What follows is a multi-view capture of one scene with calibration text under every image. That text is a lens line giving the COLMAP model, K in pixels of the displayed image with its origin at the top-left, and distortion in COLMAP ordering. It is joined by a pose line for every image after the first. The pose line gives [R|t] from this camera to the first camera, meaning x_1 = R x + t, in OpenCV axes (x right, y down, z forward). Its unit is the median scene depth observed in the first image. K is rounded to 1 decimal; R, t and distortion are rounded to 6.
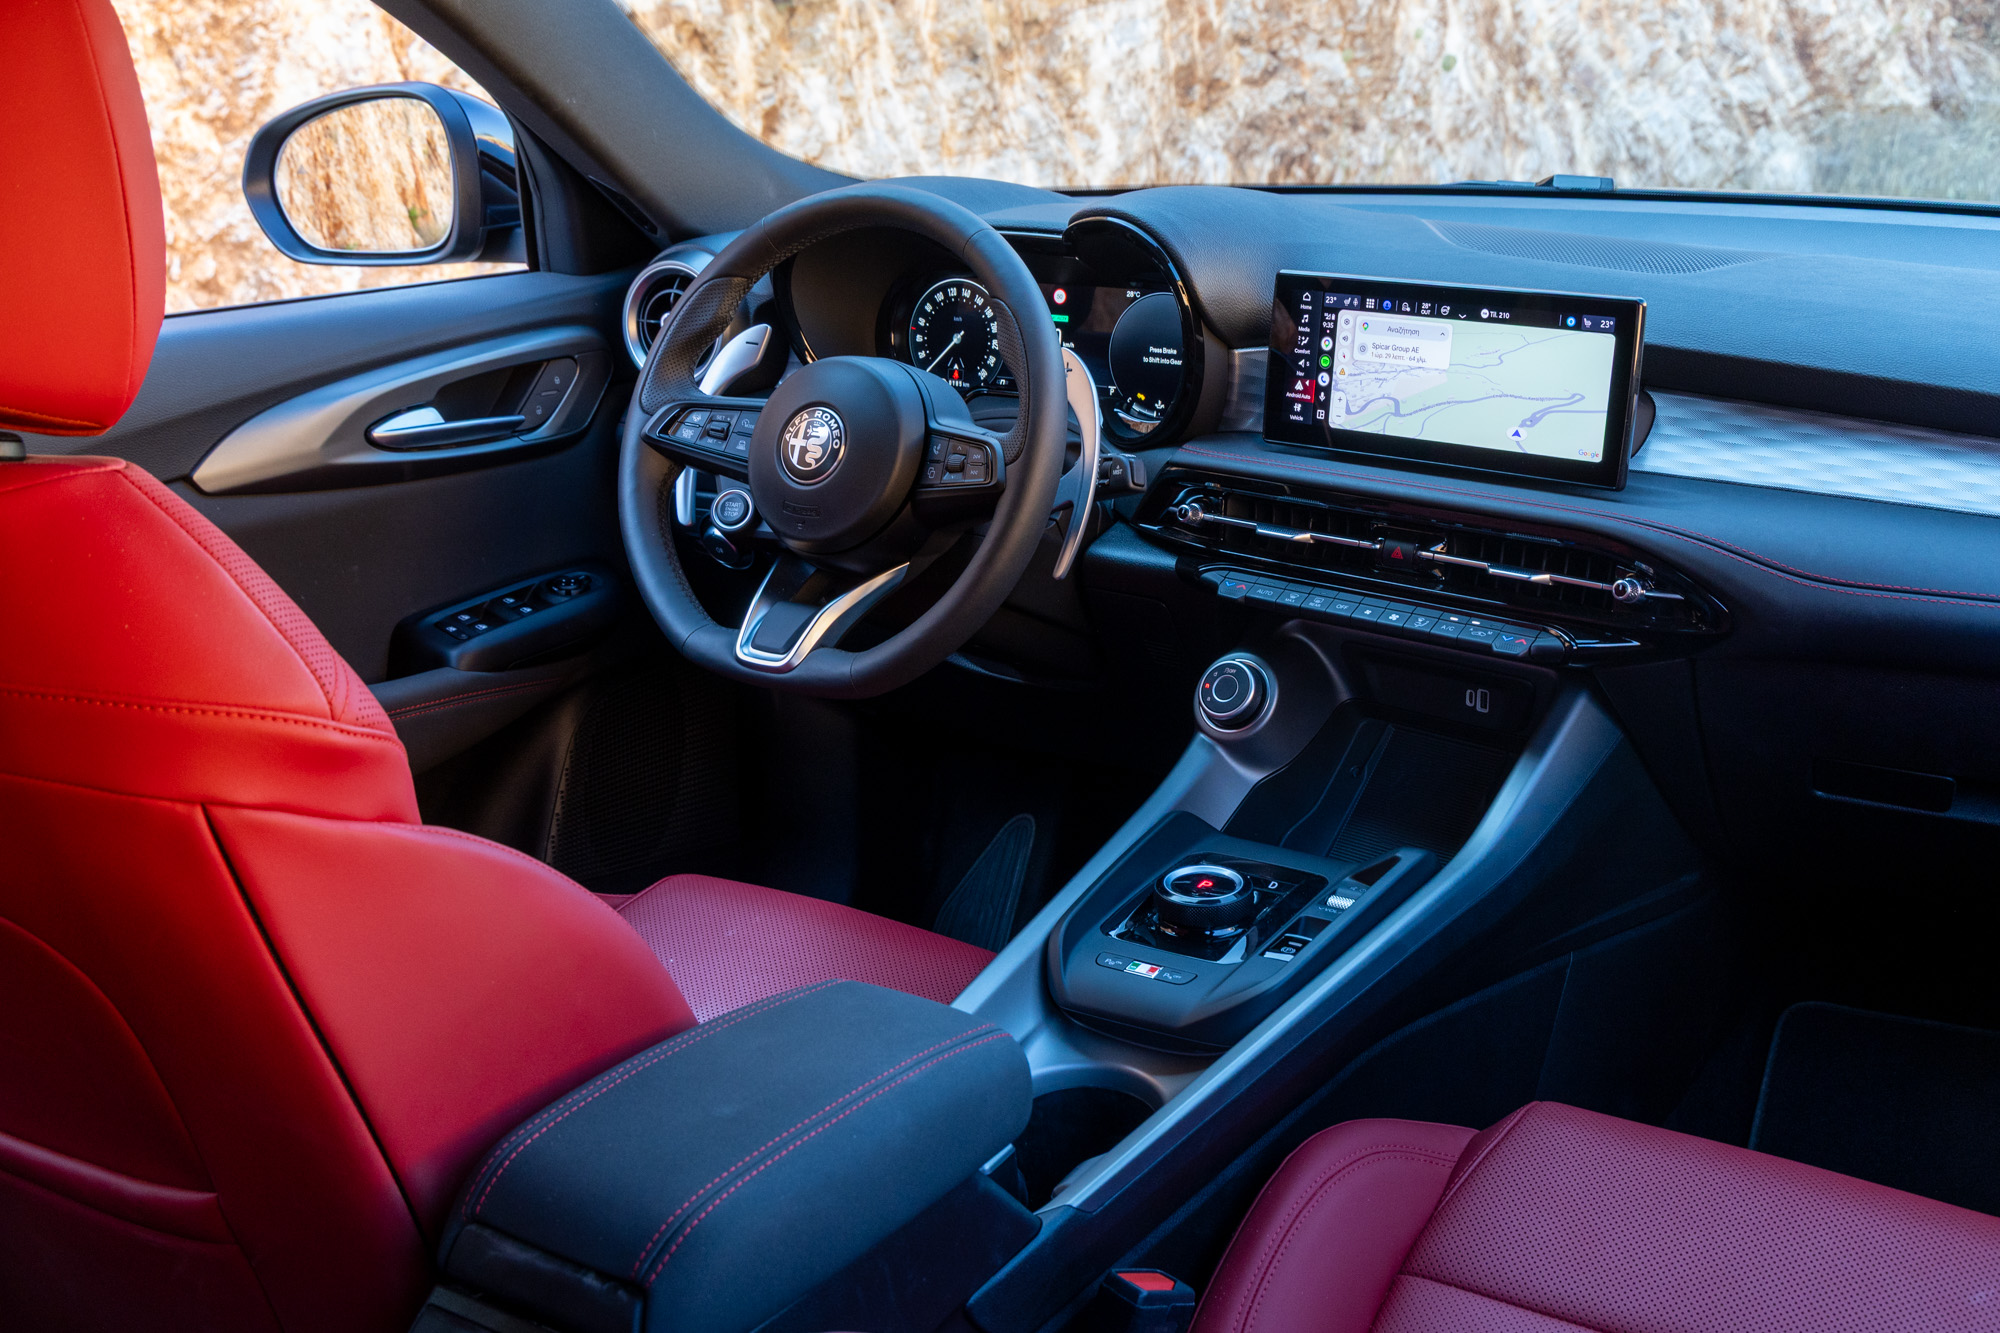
lens RADIAL K [[2295.1, 0, 1000.0], [0, 2295.1, 666.5], [0, 0, 1]] dist [0.000800, 0.002662]
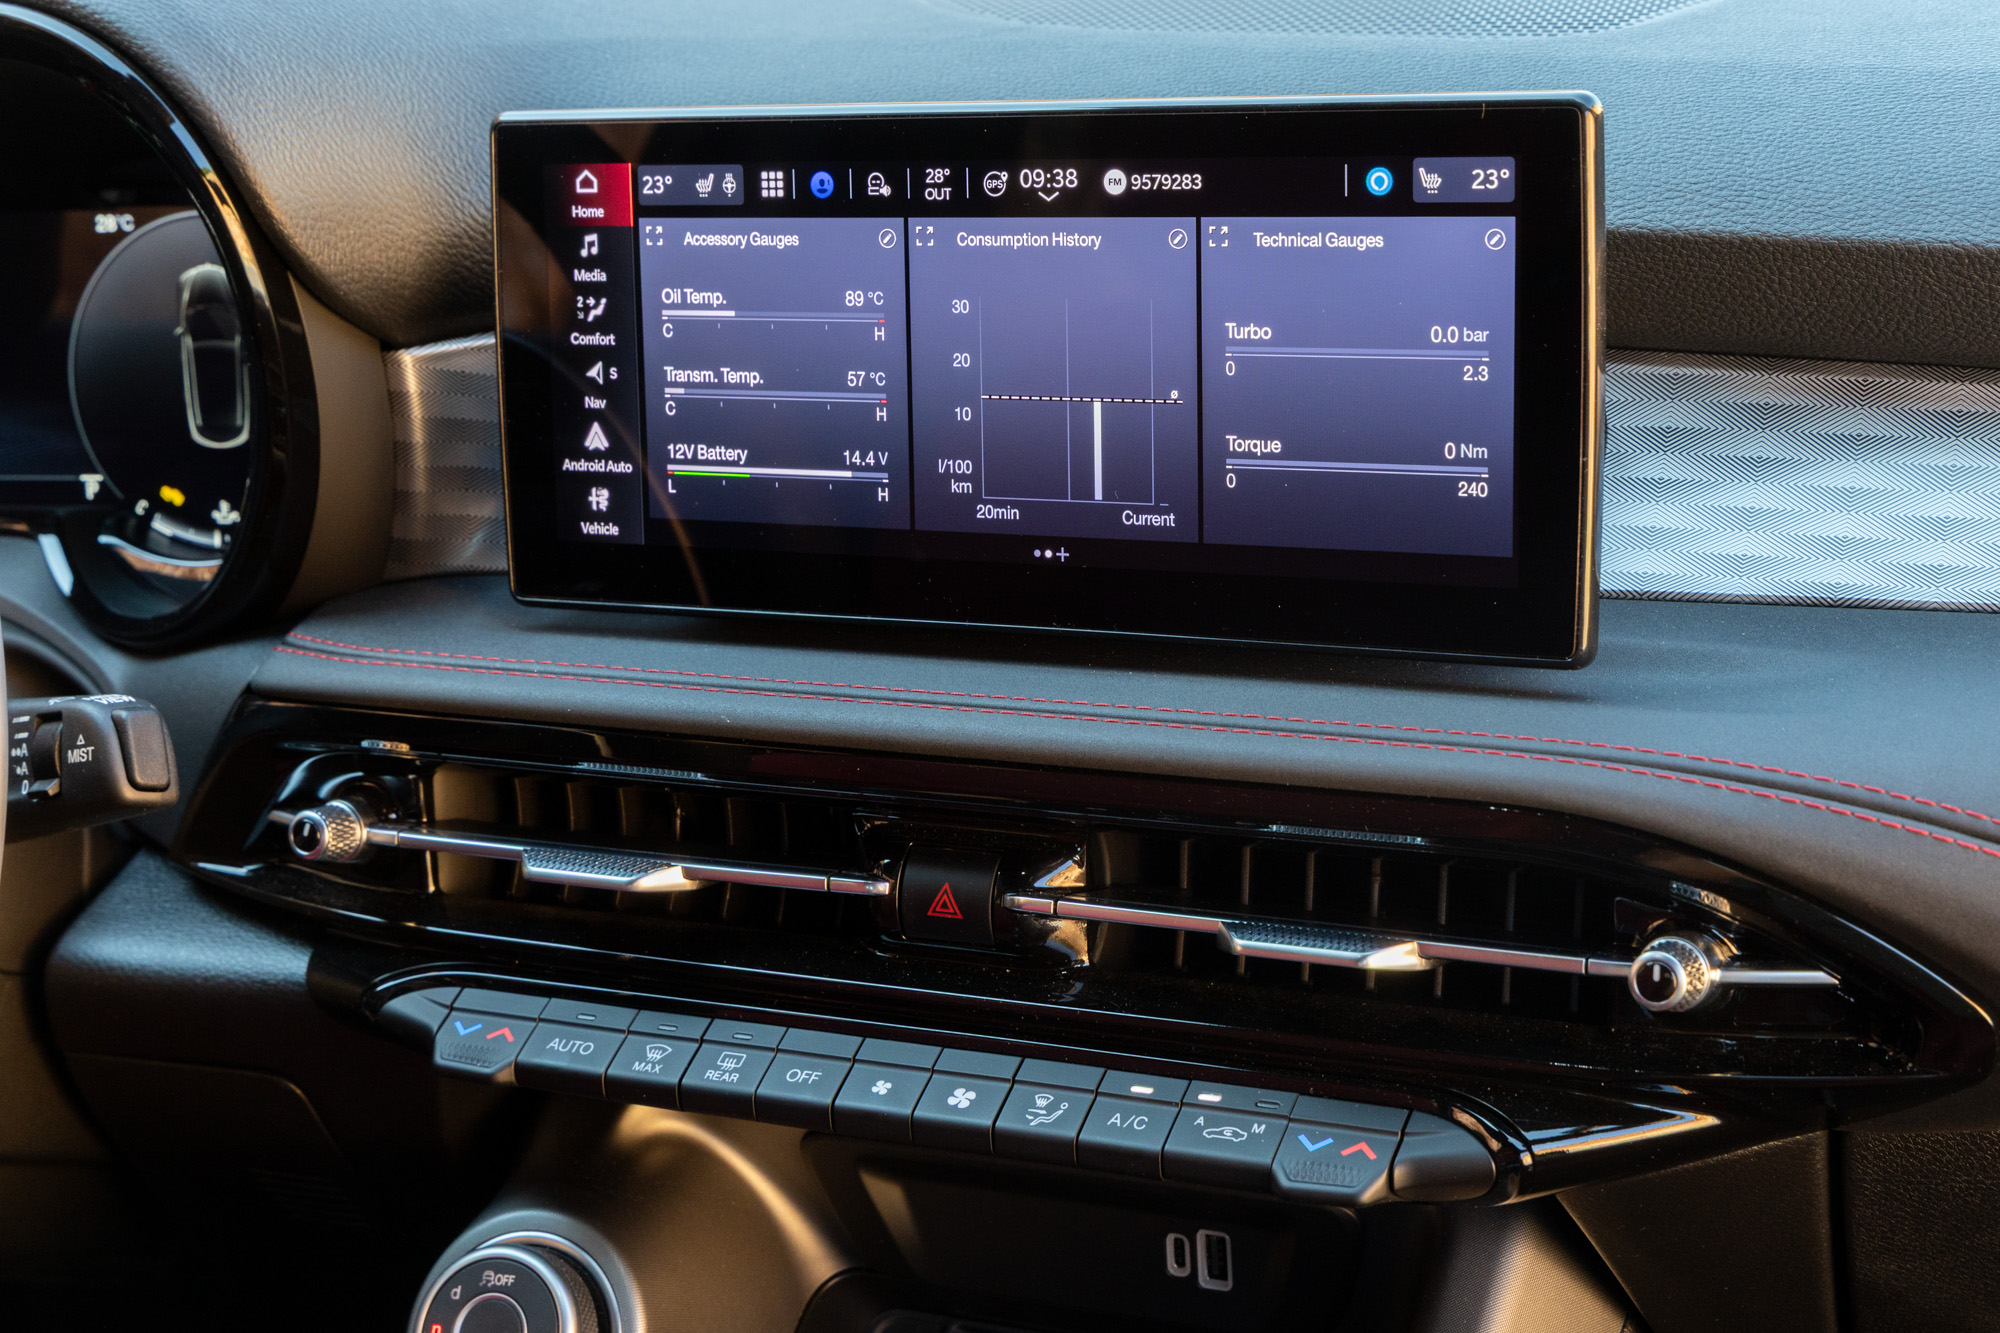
lens RADIAL K [[3333.2, 0, 1000.0], [0, 3333.2, 666.5], [0, 0, 1]] dist [0.025672, -0.002053]
pose [[0.963444, -0.116824, 0.241098, 0.063138], [0.124299, 0.992116, -0.015975, -0.072046], [-0.237331, 0.045359, 0.970369, 0.494789]]
